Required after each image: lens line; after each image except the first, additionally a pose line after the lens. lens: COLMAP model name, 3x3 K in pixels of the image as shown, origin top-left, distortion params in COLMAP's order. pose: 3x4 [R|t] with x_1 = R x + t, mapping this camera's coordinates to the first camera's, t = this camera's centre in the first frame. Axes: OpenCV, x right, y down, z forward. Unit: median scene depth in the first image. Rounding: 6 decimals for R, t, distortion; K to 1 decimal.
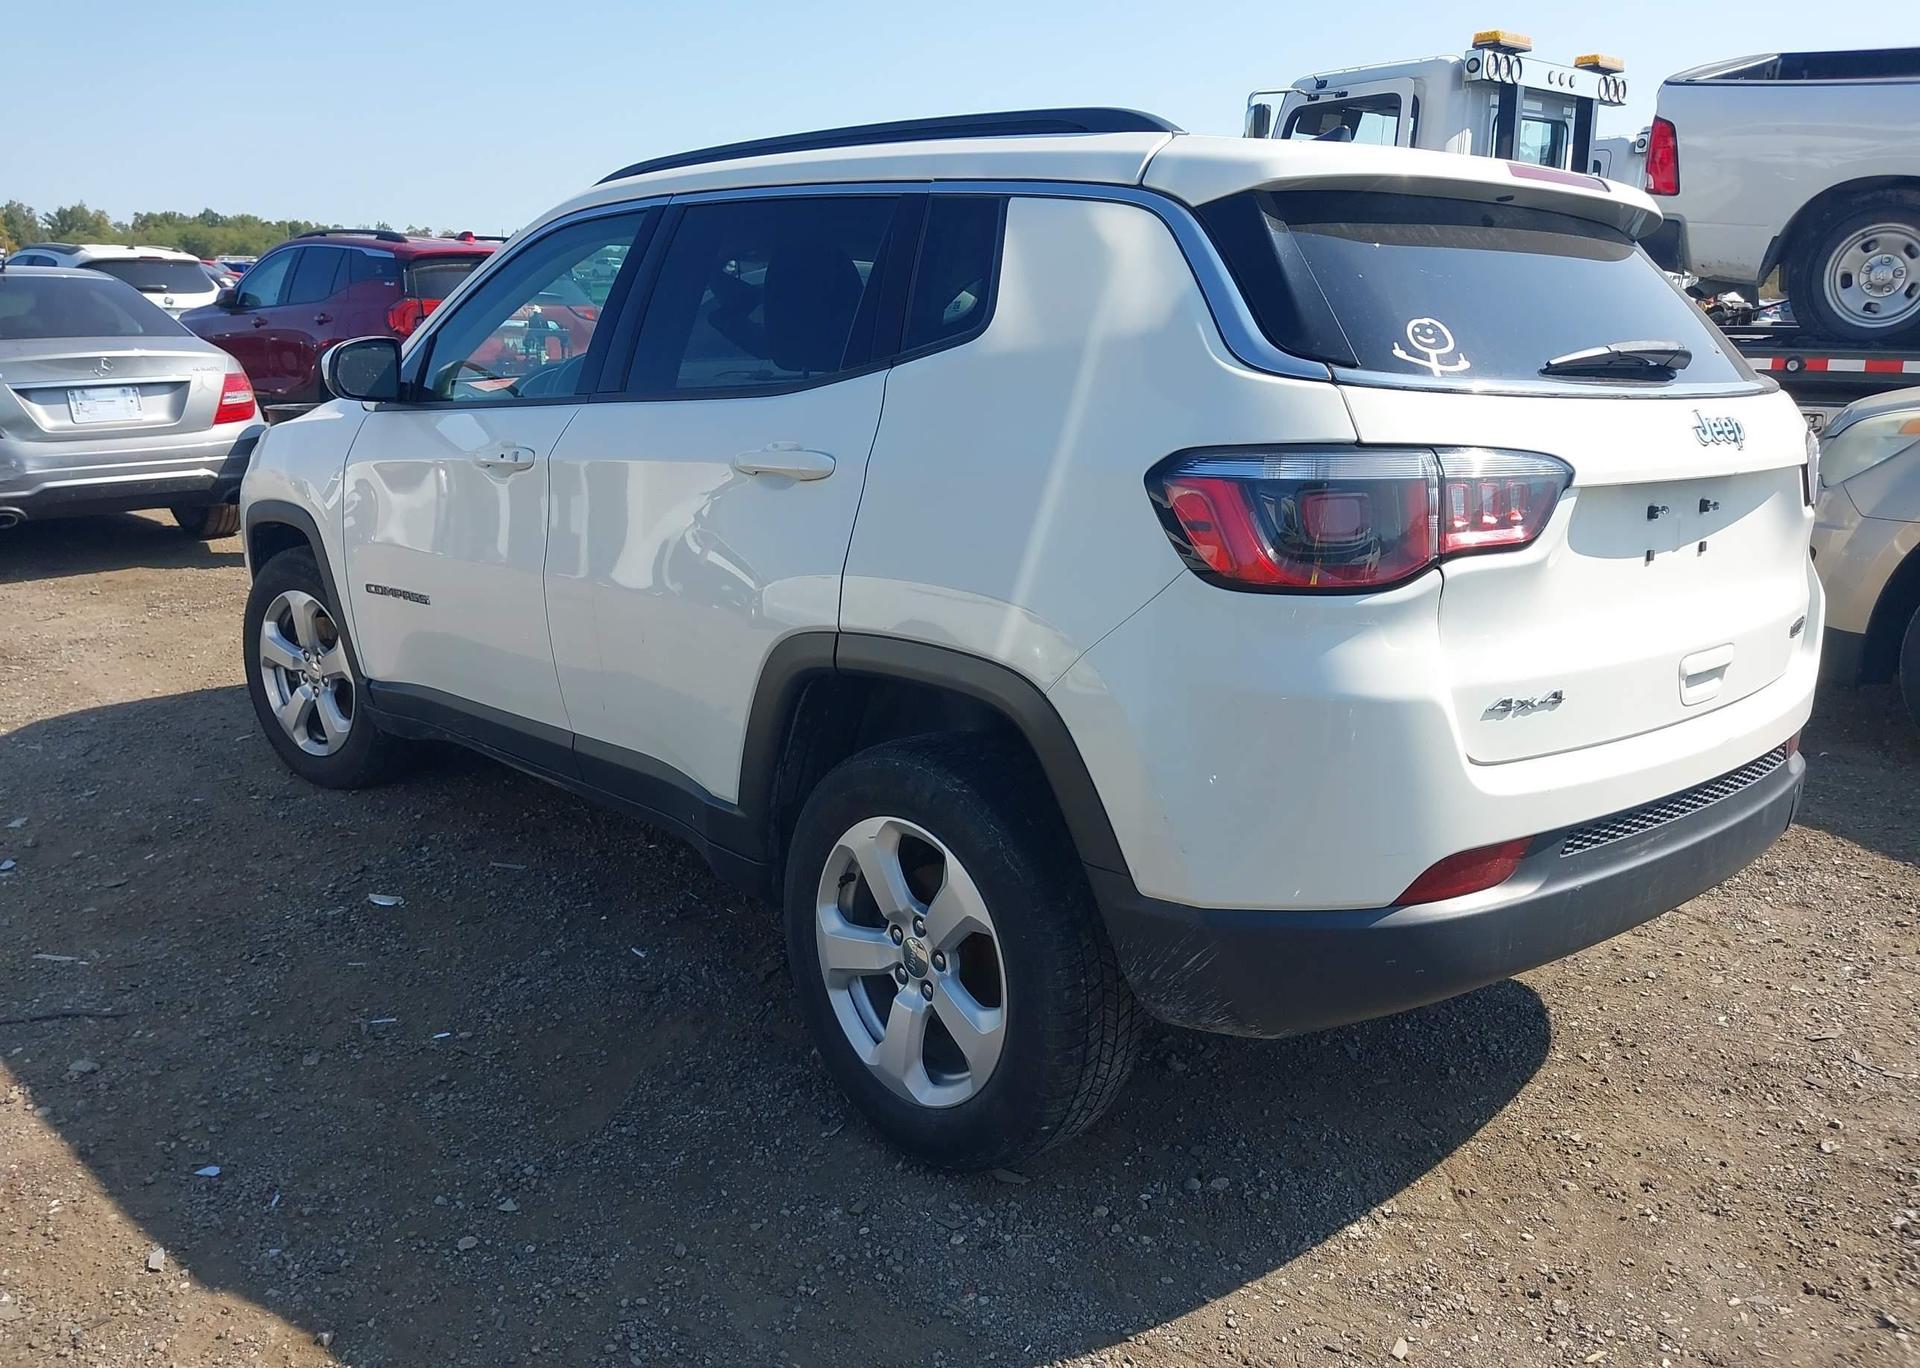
lens RADIAL K [[1501.3, 0, 960.4], [0, 1501.3, 677.5], [0, 0, 1]] dist [0.033385, -0.045364]
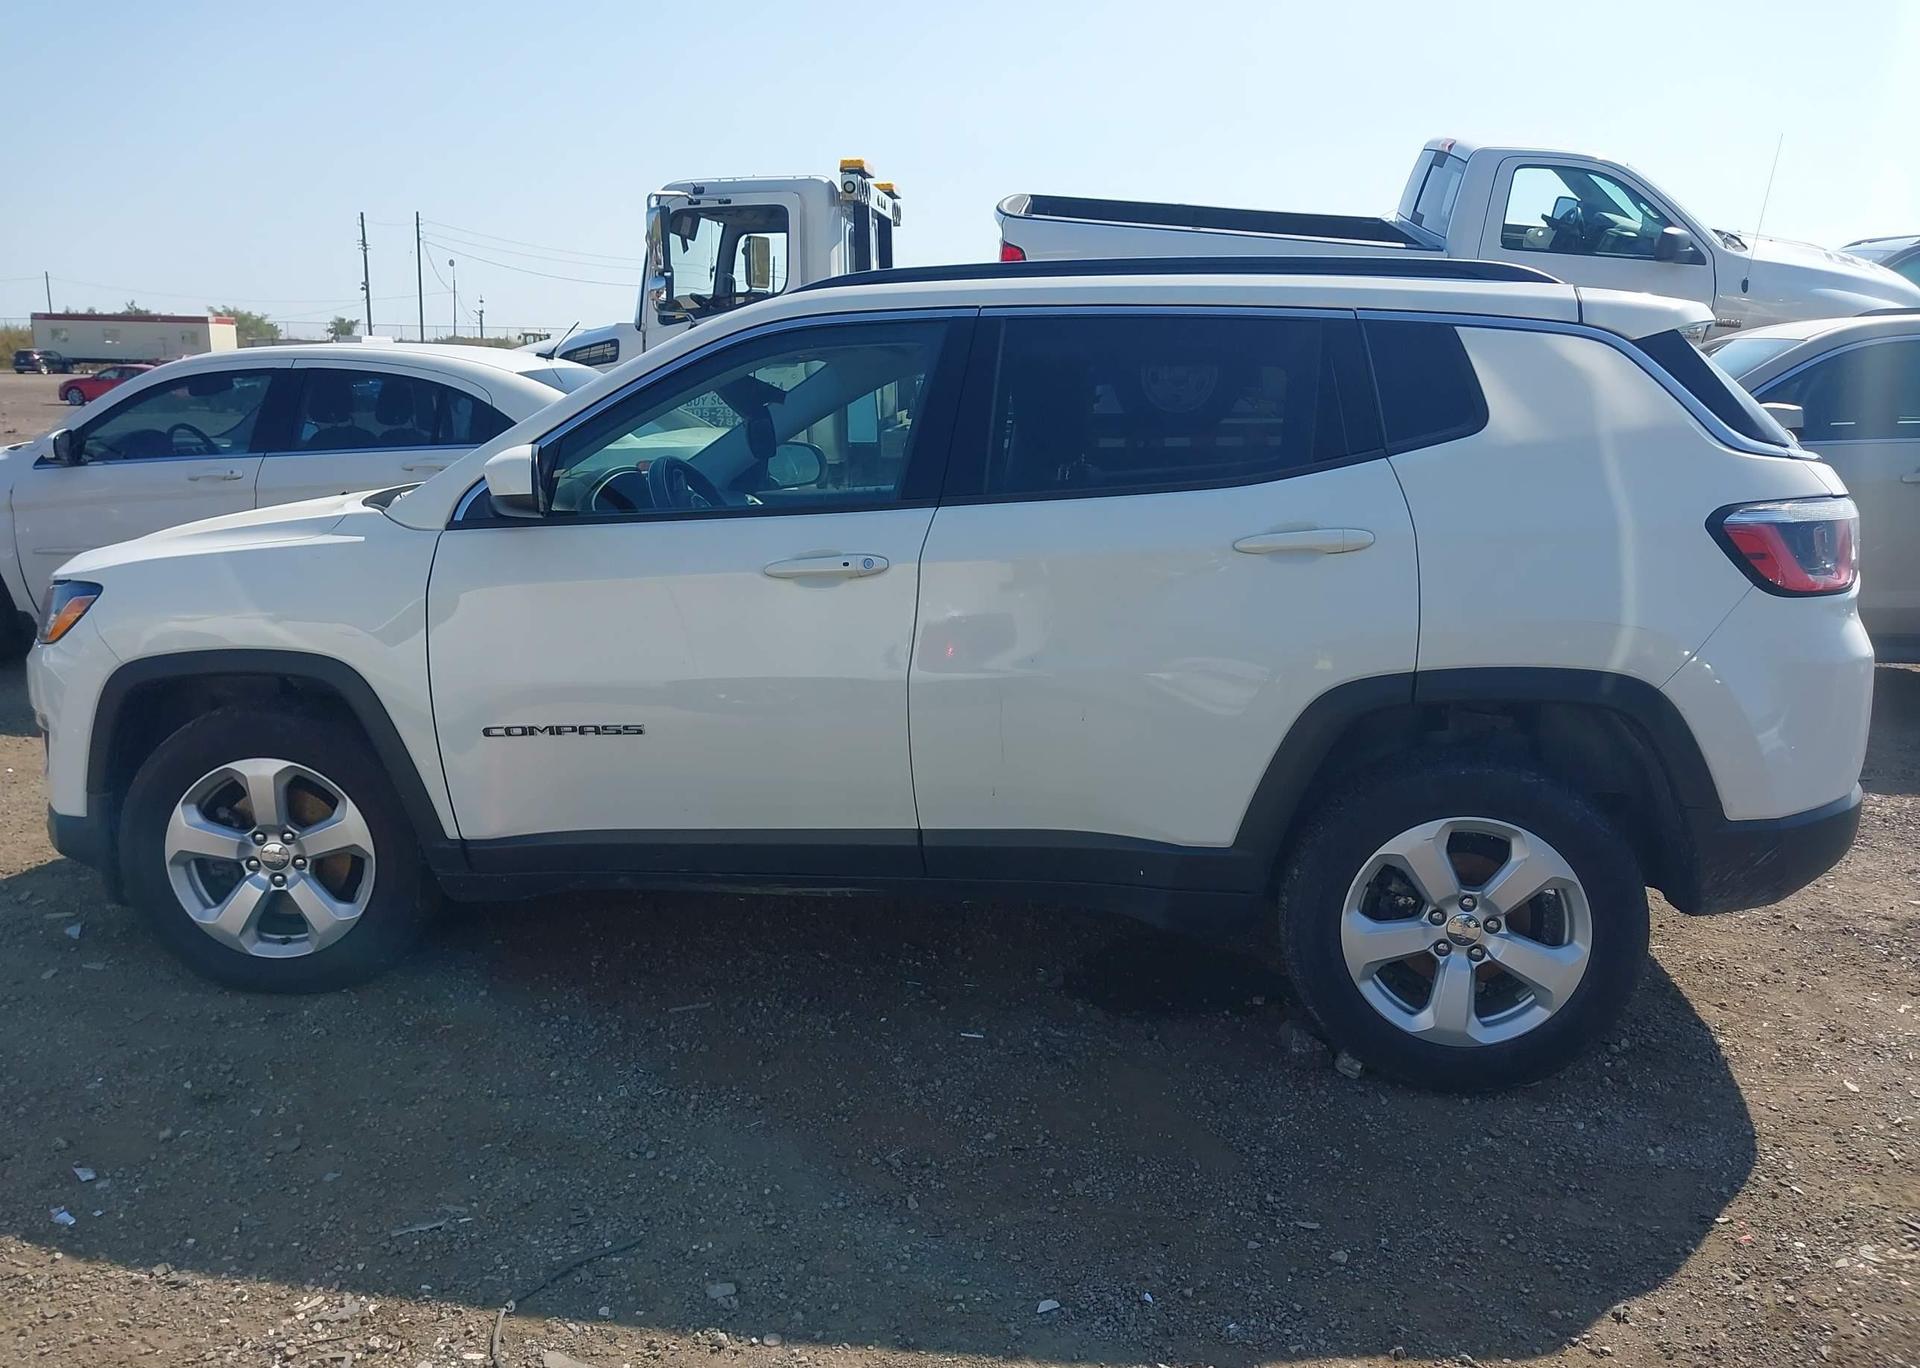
lens RADIAL K [[1501.3, 0, 941.2], [0, 1501.3, 700.2], [0, 0, 1]] dist [0.033385, -0.045364]
pose [[0.794249, -0.122123, 0.595192, -0.696324], [0.144264, 0.989483, 0.010512, -0.048715], [-0.590217, 0.077516, 0.803514, 0.152830]]
